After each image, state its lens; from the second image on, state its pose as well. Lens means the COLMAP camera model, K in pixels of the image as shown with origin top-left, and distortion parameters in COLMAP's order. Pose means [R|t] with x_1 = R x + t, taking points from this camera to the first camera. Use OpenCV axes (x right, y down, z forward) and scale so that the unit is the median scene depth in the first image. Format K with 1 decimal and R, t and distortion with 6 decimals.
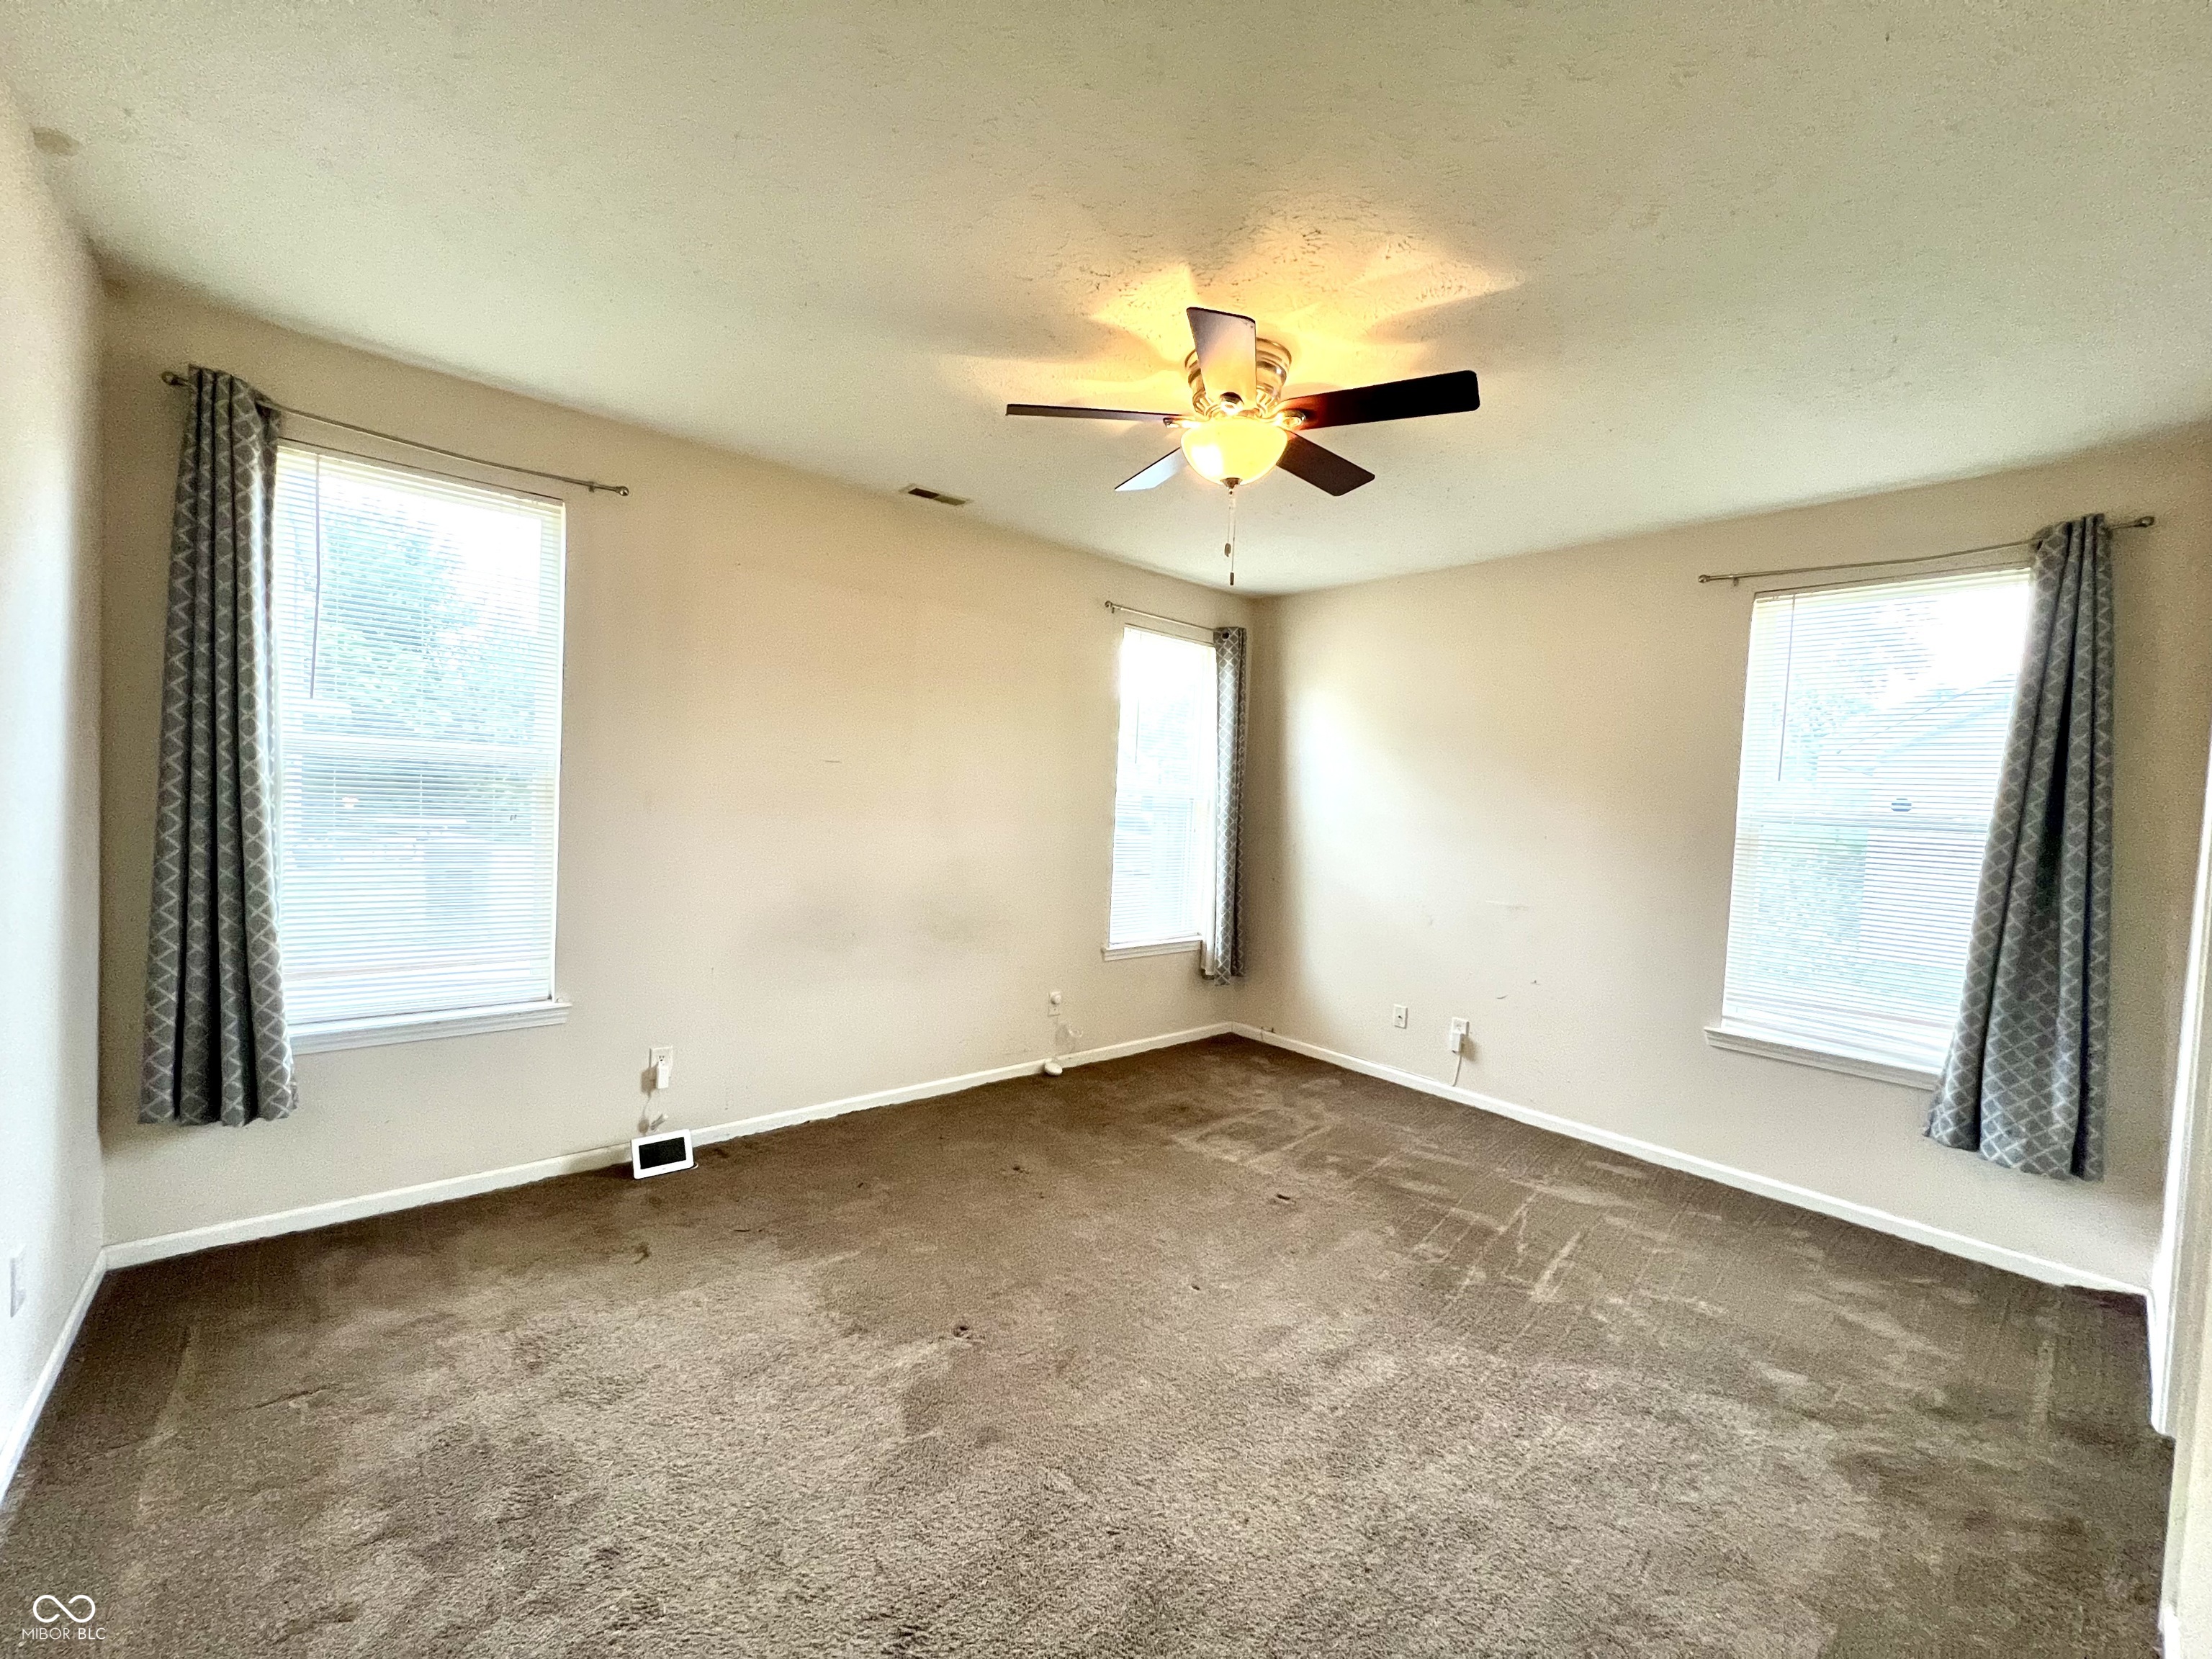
lens RADIAL K [[883.3, 0, 1107.0], [0, 883.3, 827.1], [0, 0, 1]] dist [-0.002324, -0.000617]
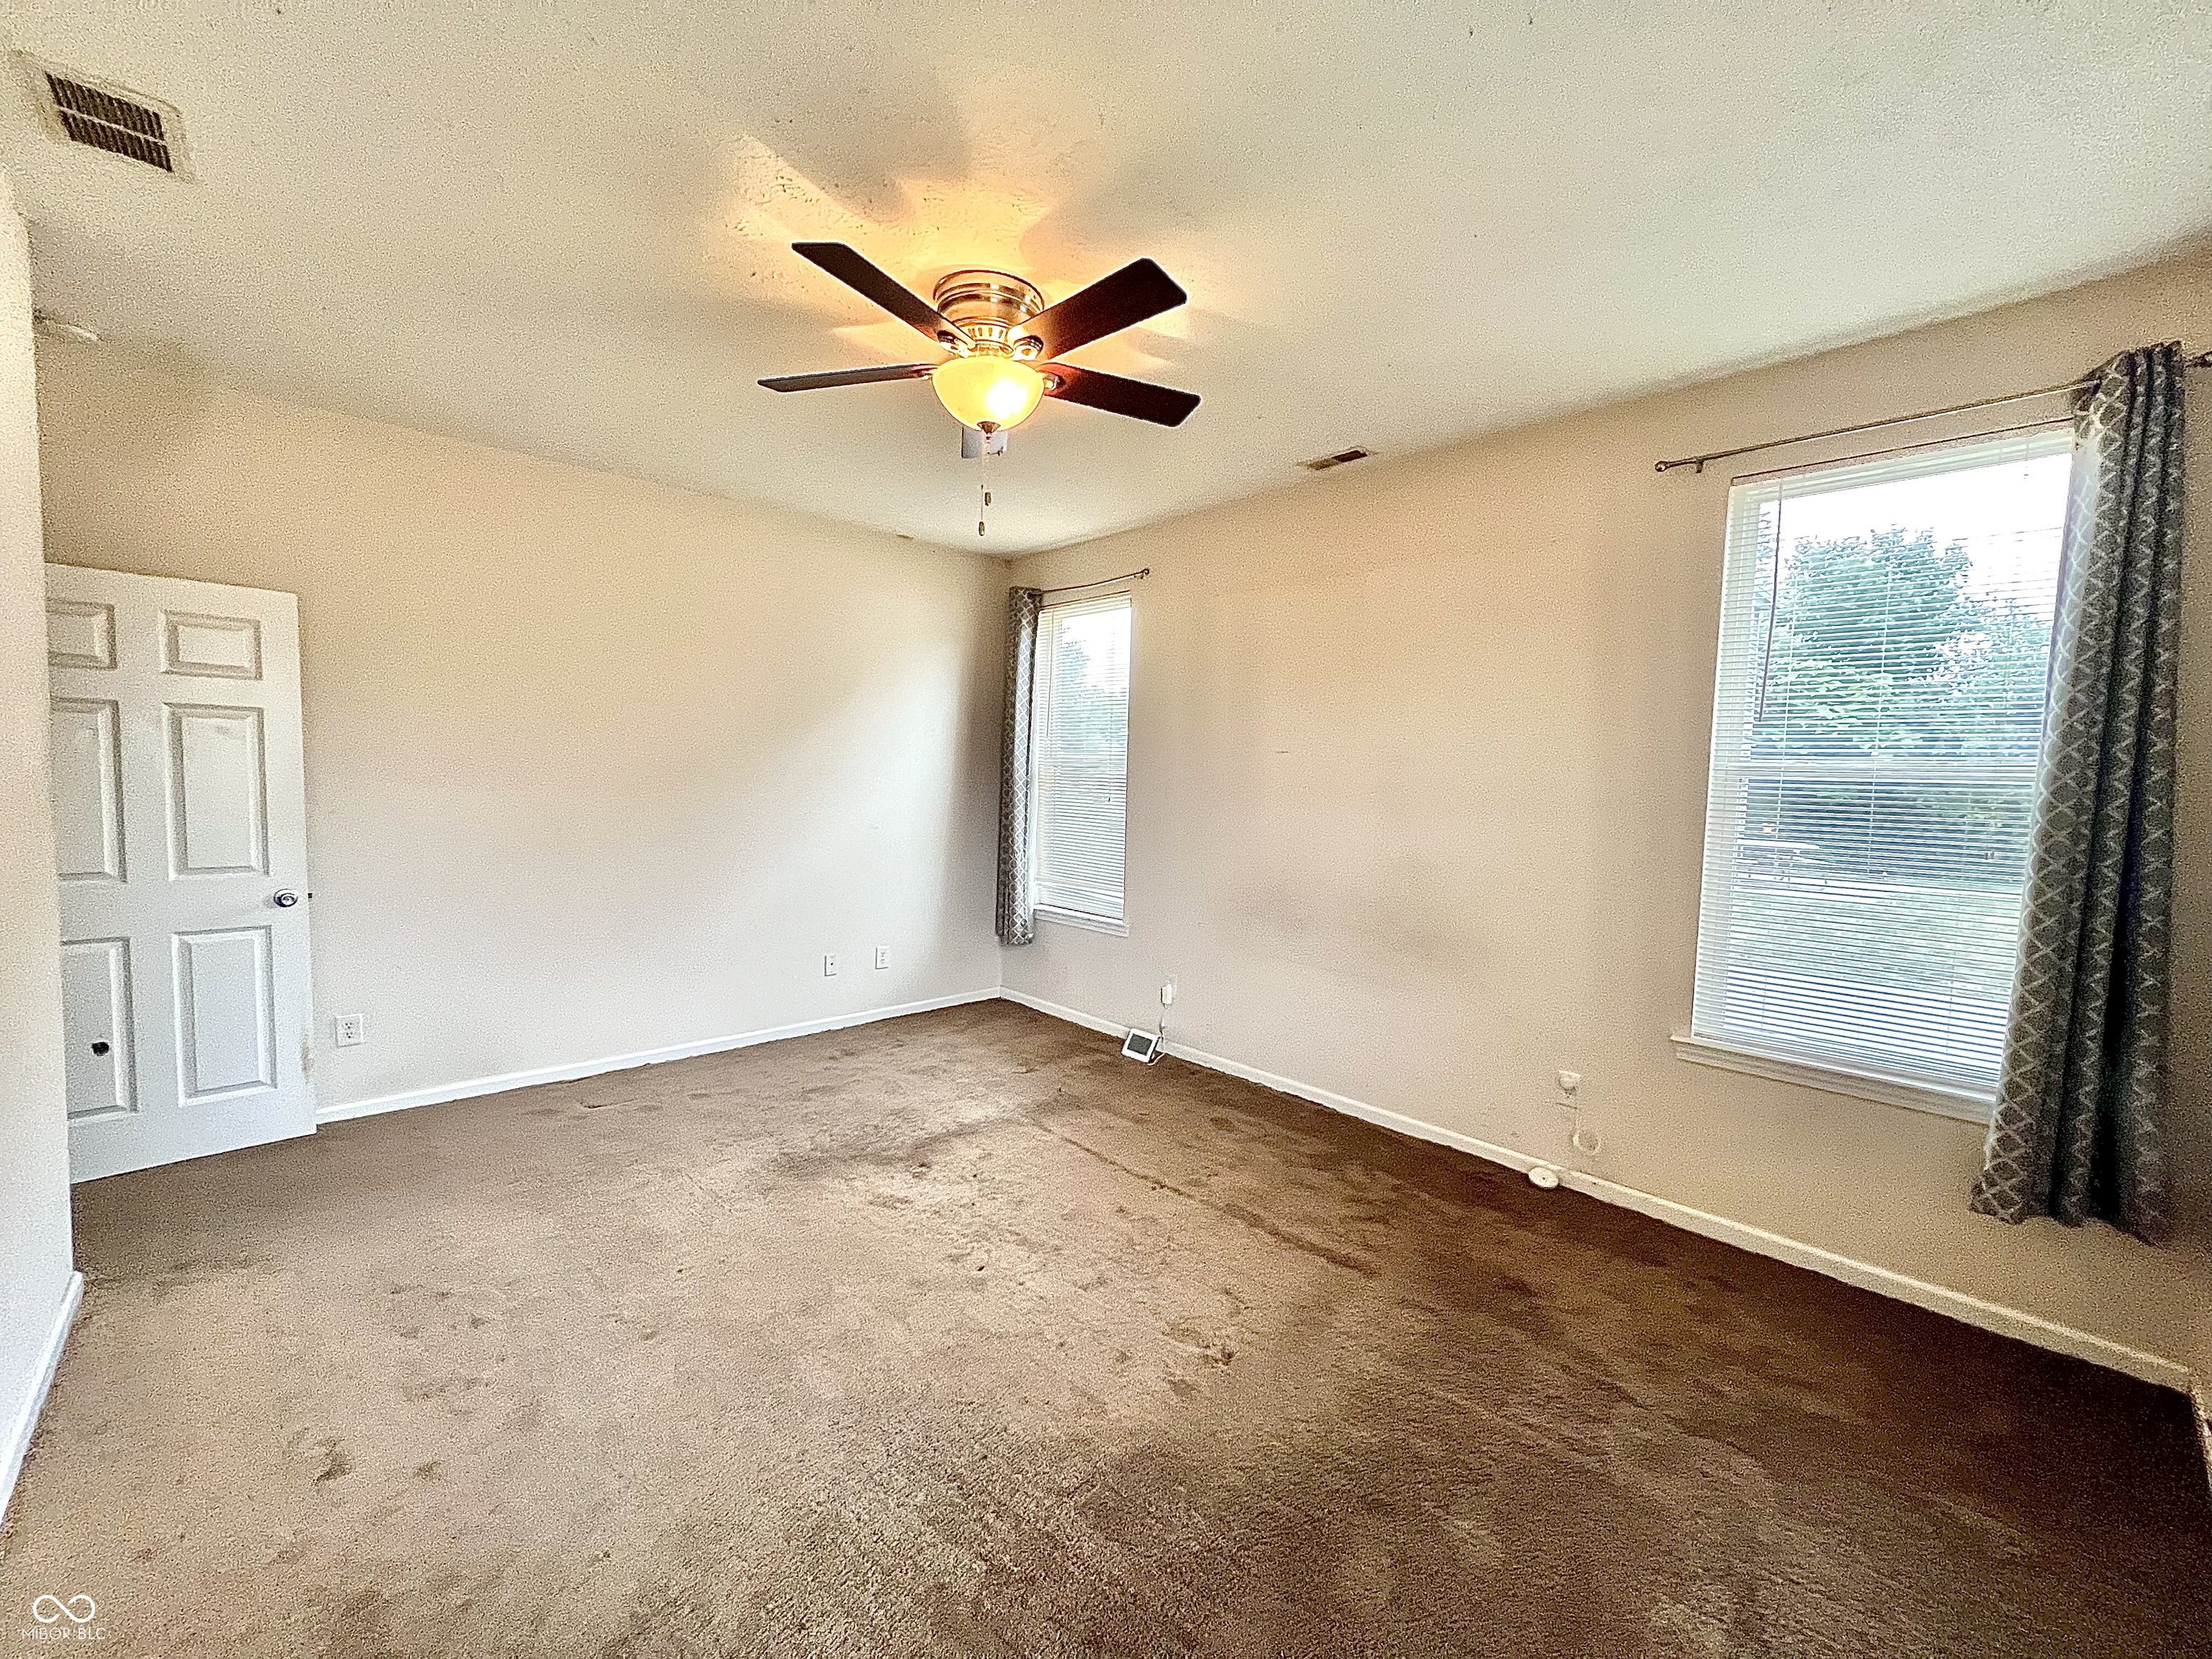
lens RADIAL K [[883.3, 0, 1093.9], [0, 883.3, 828.4], [0, 0, 1]] dist [-0.002324, -0.000617]
pose [[0.034519, 0.017296, -0.999254, 0.798341], [-0.059644, 0.998104, 0.015216, 0.016182], [0.997623, 0.059074, 0.035485, 0.799603]]
